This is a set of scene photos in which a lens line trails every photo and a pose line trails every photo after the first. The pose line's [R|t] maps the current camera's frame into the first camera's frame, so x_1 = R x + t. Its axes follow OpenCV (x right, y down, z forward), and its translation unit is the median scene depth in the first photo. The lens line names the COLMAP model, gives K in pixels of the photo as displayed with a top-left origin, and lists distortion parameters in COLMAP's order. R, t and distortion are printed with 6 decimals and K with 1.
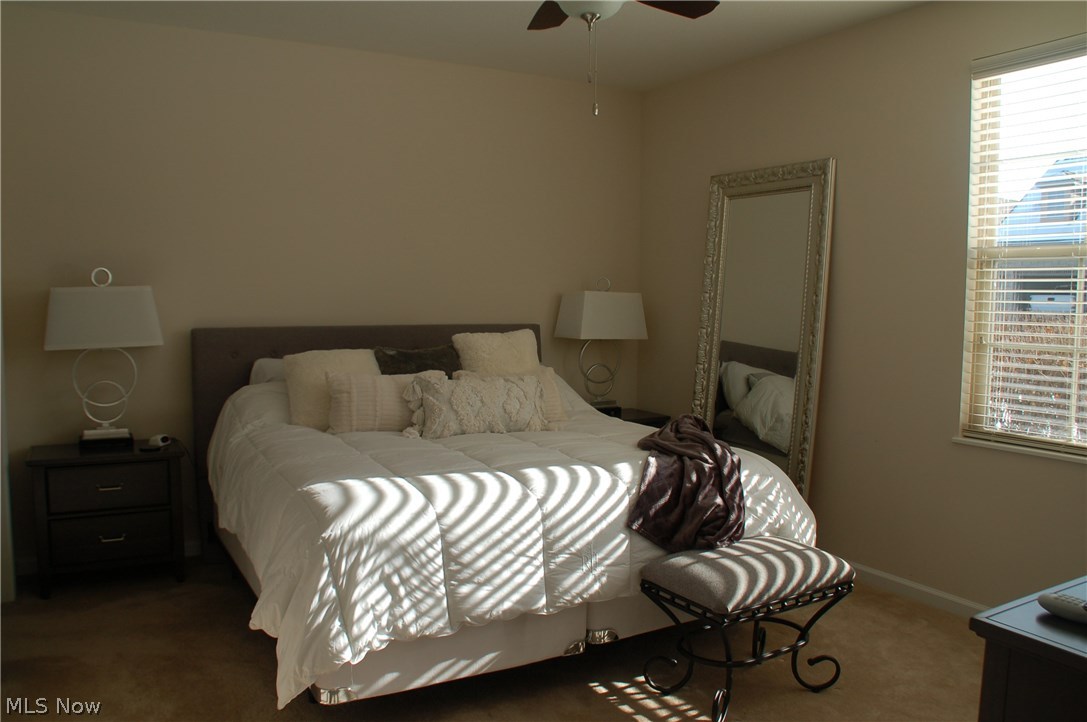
lens RADIAL K [[854.4, 0, 542.7], [0, 854.4, 361.0], [0, 0, 1]] dist [-0.150049, 0.061792]
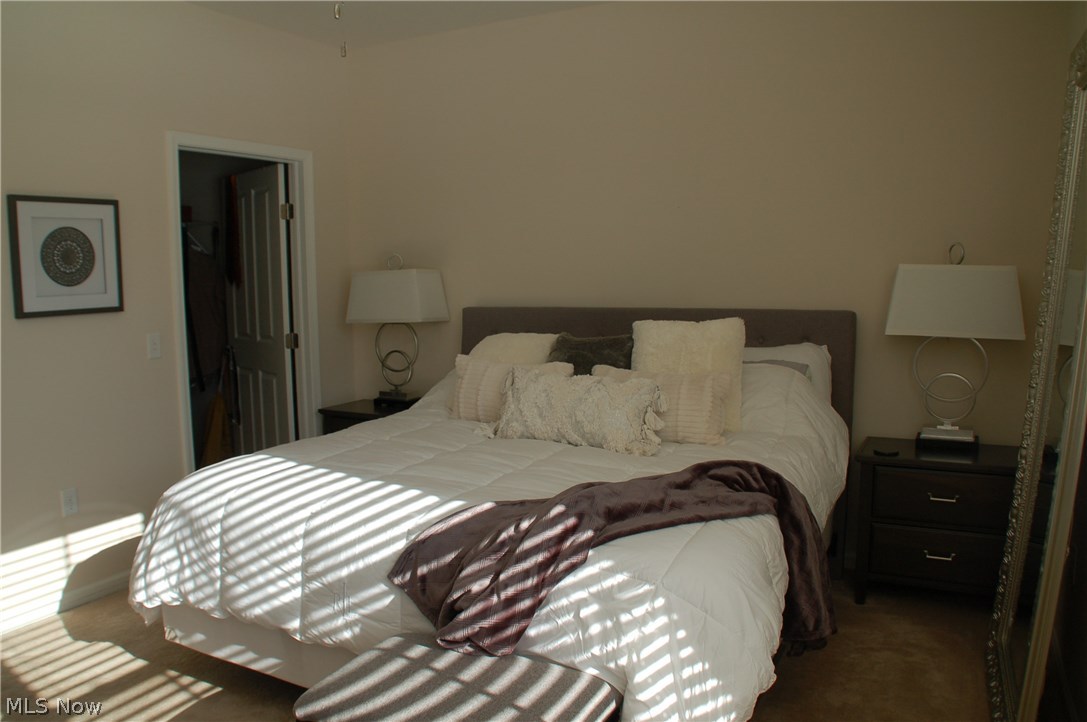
lens RADIAL K [[854.4, 0, 542.3], [0, 854.4, 365.0], [0, 0, 1]] dist [-0.150049, 0.061792]
pose [[0.511721, 0.074696, -0.855898, 0.882395], [-0.044270, 0.997182, 0.060558, -0.055871], [0.858010, 0.006902, 0.513586, 0.780257]]
